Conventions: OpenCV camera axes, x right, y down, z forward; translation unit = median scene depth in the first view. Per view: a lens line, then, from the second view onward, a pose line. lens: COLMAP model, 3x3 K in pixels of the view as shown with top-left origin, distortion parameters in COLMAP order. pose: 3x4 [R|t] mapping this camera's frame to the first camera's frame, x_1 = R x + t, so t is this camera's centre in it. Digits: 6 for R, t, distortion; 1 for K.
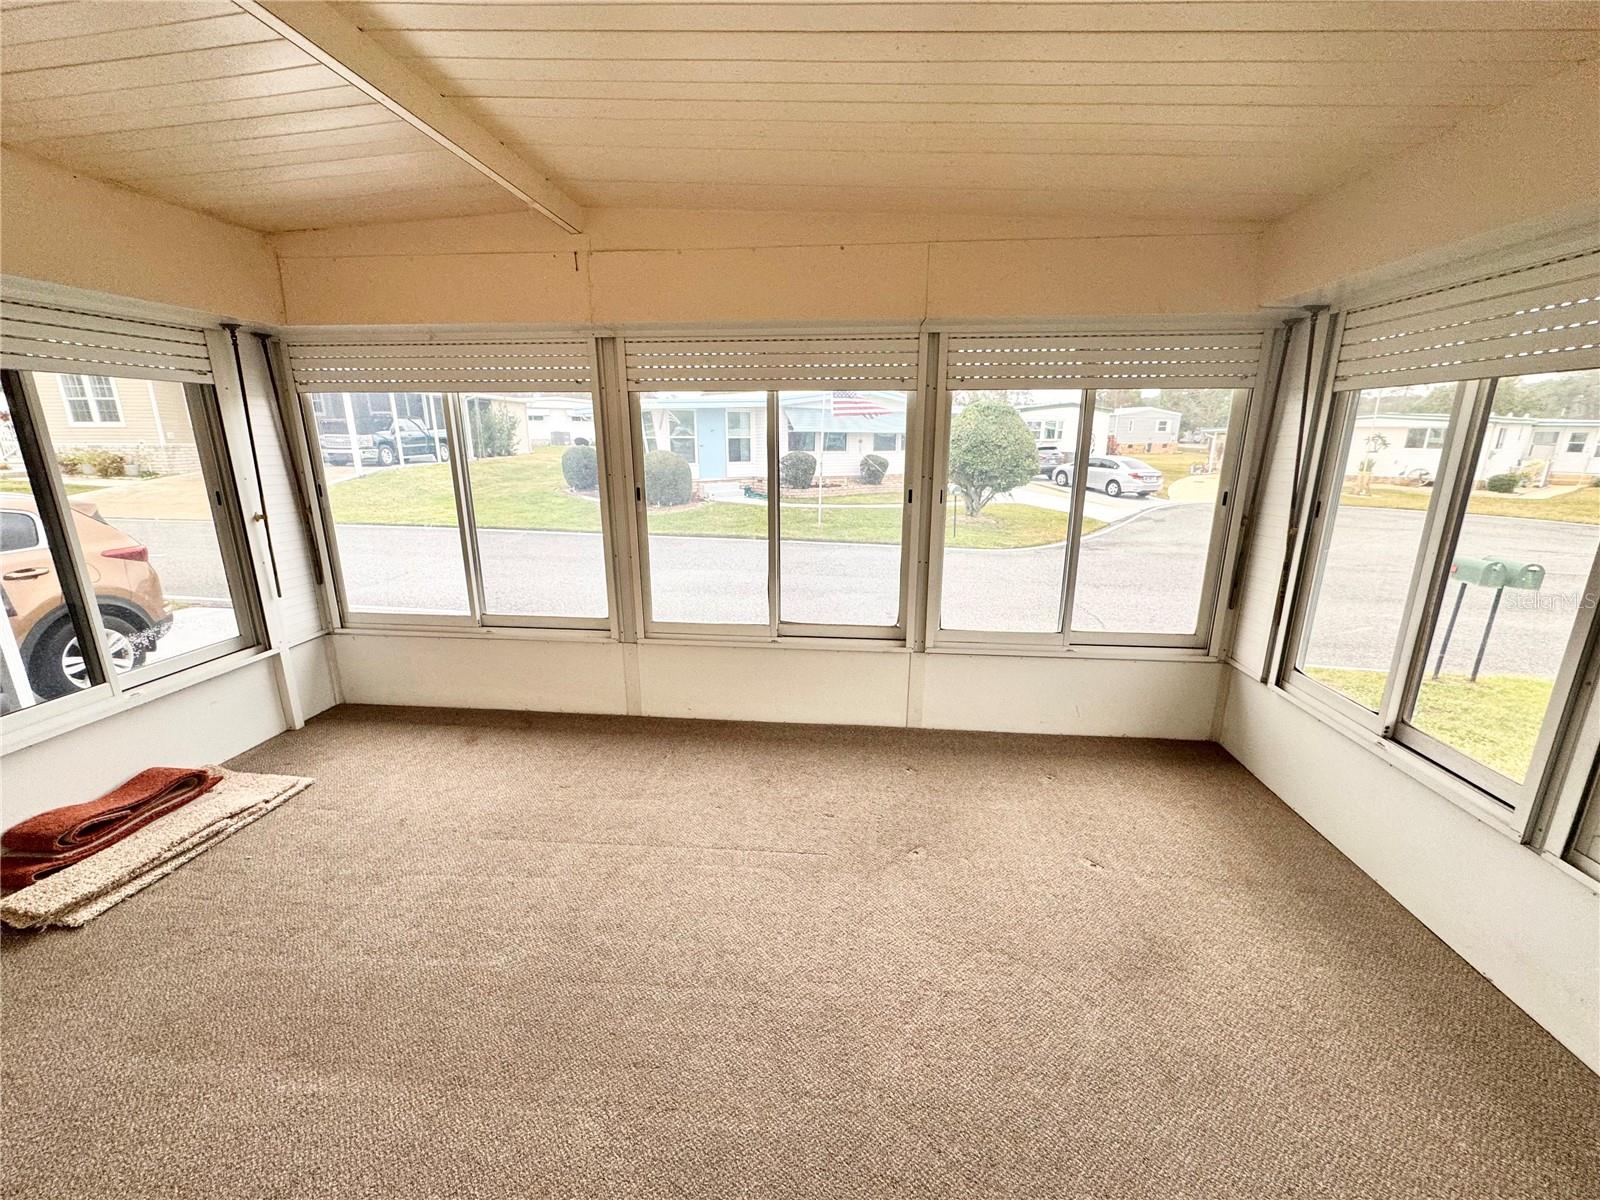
lens RADIAL K [[636.5, 0, 795.0], [0, 636.5, 598.5], [0, 0, 1]] dist [-0.004466, 0.000275]
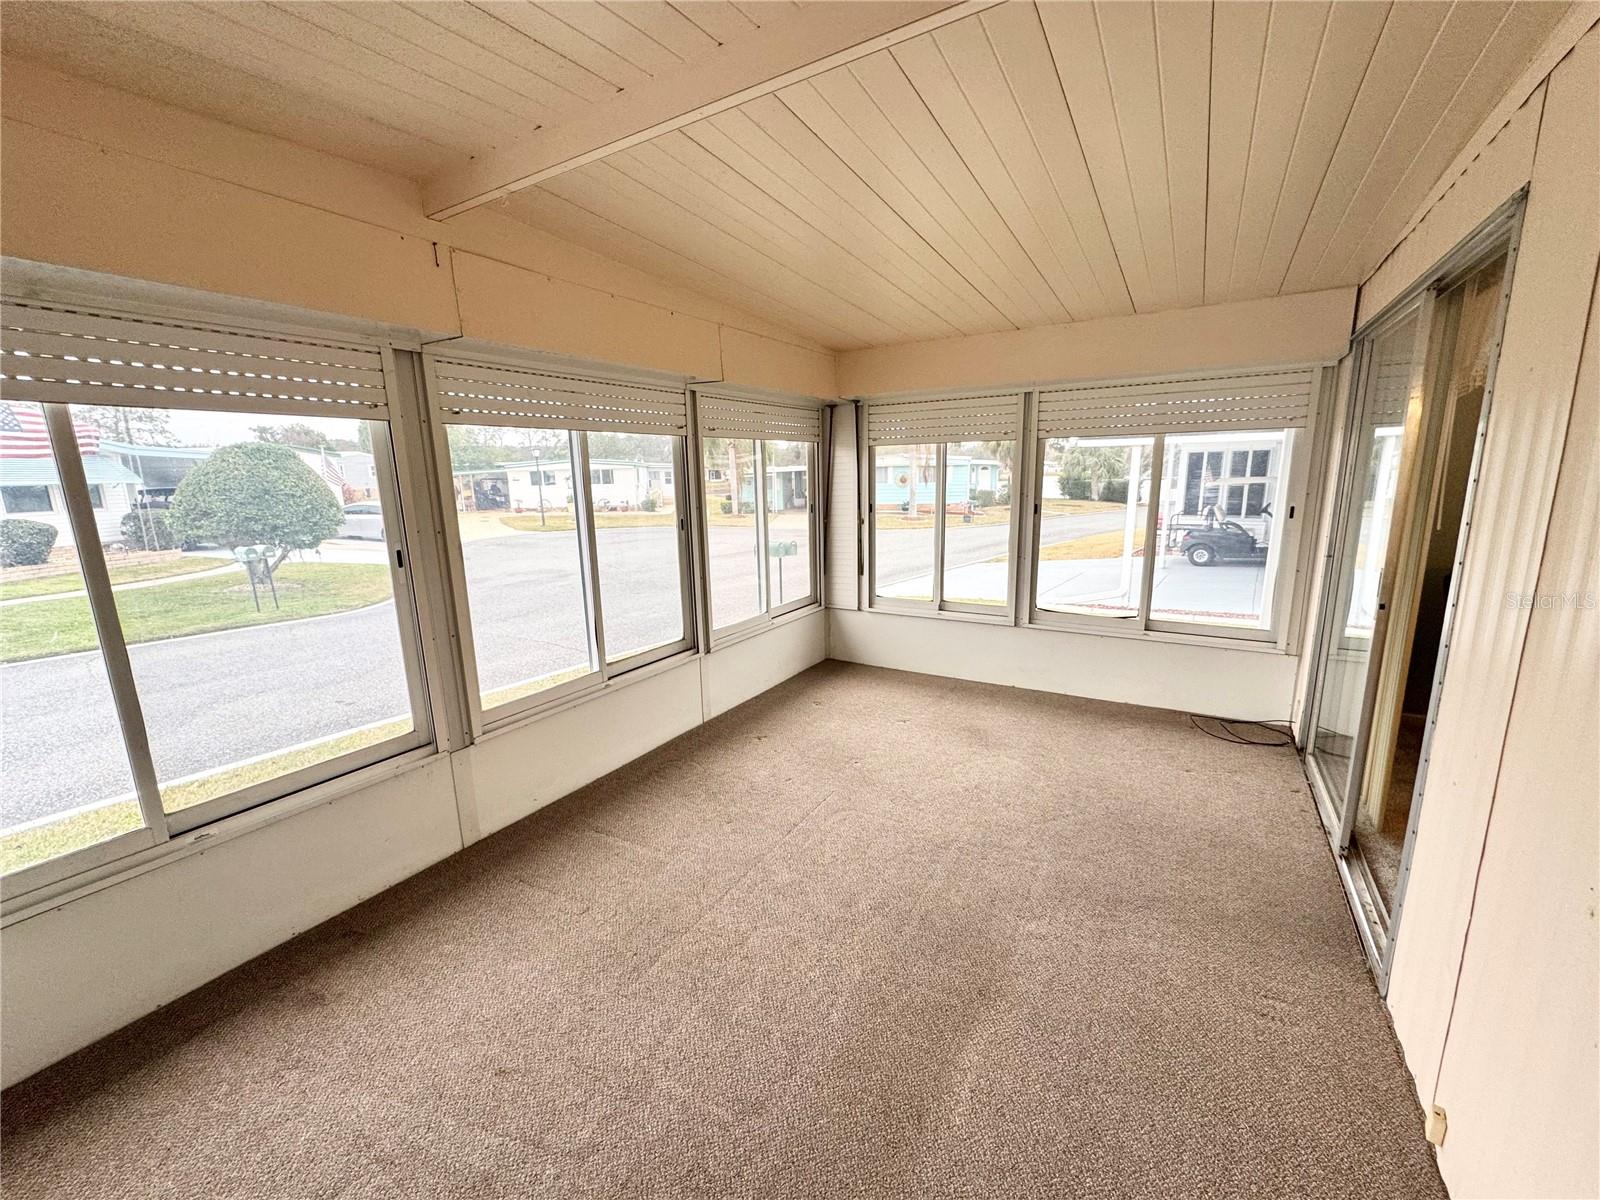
lens RADIAL K [[636.5, 0, 796.7], [0, 636.5, 599.1], [0, 0, 1]] dist [-0.004466, 0.000275]
pose [[0.441432, -0.186817, 0.877631, -0.761766], [0.244451, 0.966128, 0.082701, -0.072087], [-0.863355, 0.178031, 0.472148, 0.283566]]
